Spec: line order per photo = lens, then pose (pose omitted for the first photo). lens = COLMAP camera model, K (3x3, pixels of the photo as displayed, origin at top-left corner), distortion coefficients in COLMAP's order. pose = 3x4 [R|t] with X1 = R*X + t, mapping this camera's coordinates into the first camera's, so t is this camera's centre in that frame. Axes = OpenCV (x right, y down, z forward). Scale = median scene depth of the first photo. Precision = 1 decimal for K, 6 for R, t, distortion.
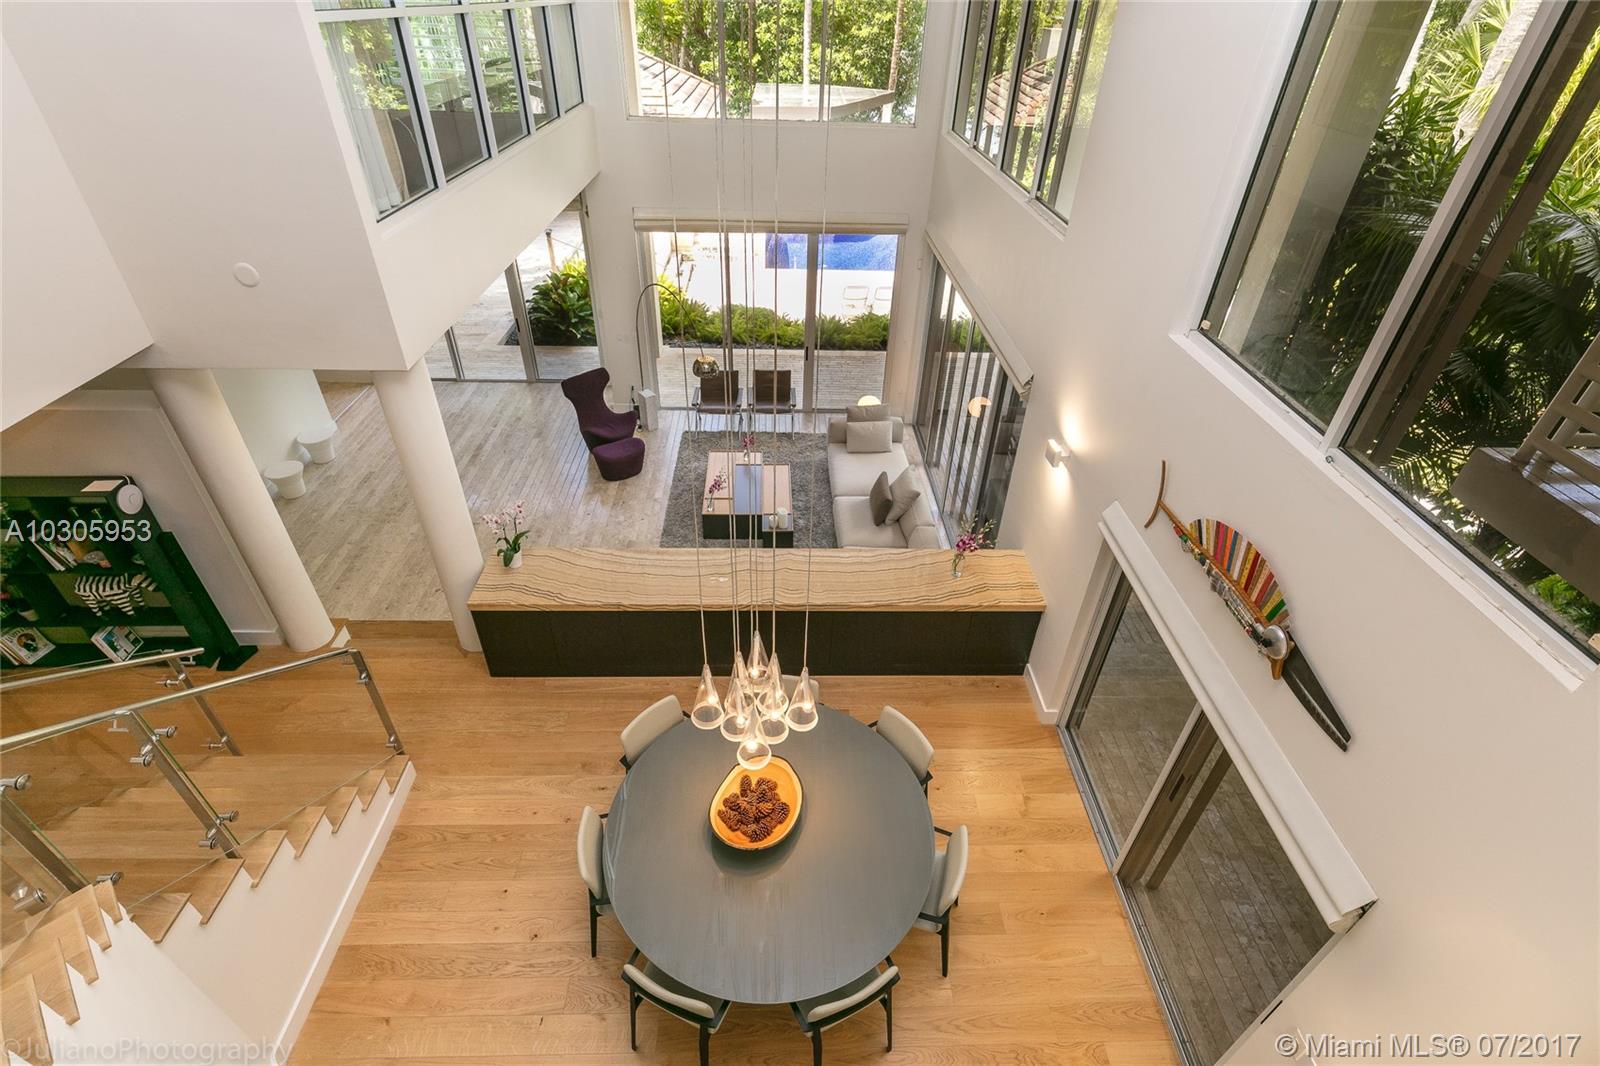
lens RADIAL K [[749.6, 0, 803.0], [0, 749.6, 531.3], [0, 0, 1]] dist [-0.000701, 0.000030]
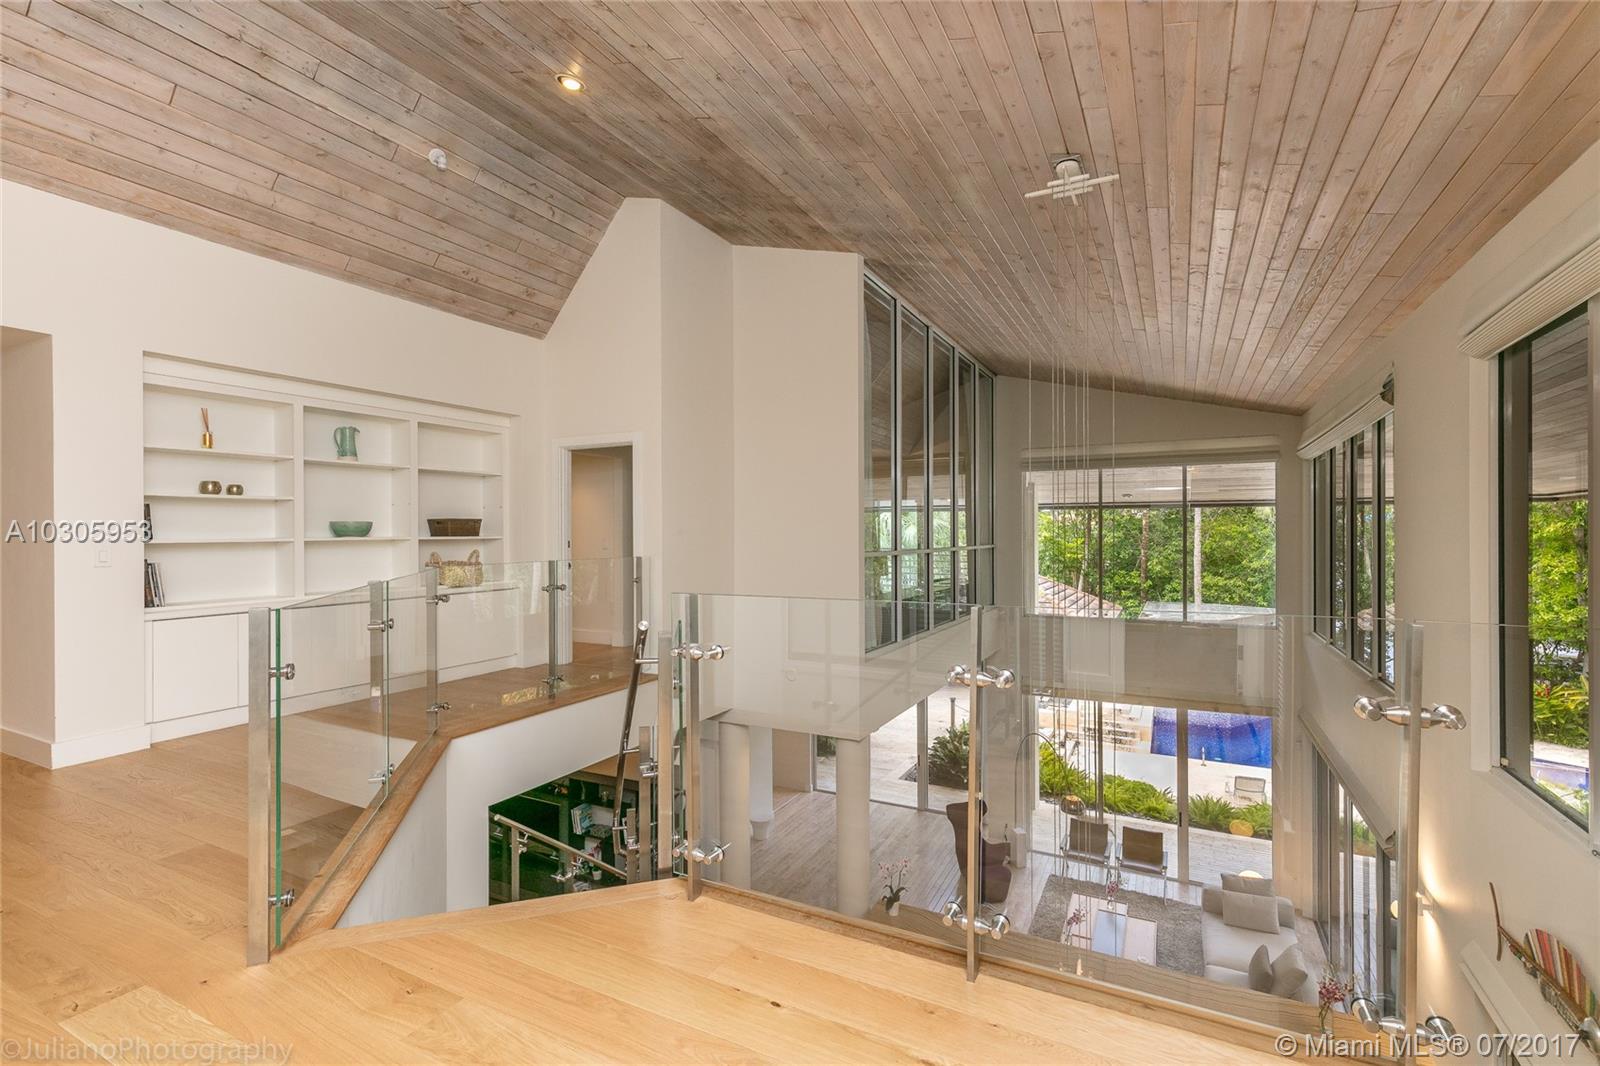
lens RADIAL K [[735.1, 0, 800.2], [0, 735.1, 533.3], [0, 0, 1]] dist [0.006602, 0.000749]
pose [[0.873501, -0.026205, -0.486117, 0.052061], [-0.266844, 0.809405, -0.523123, 0.116603], [0.407174, 0.586666, 0.700023, -0.162449]]
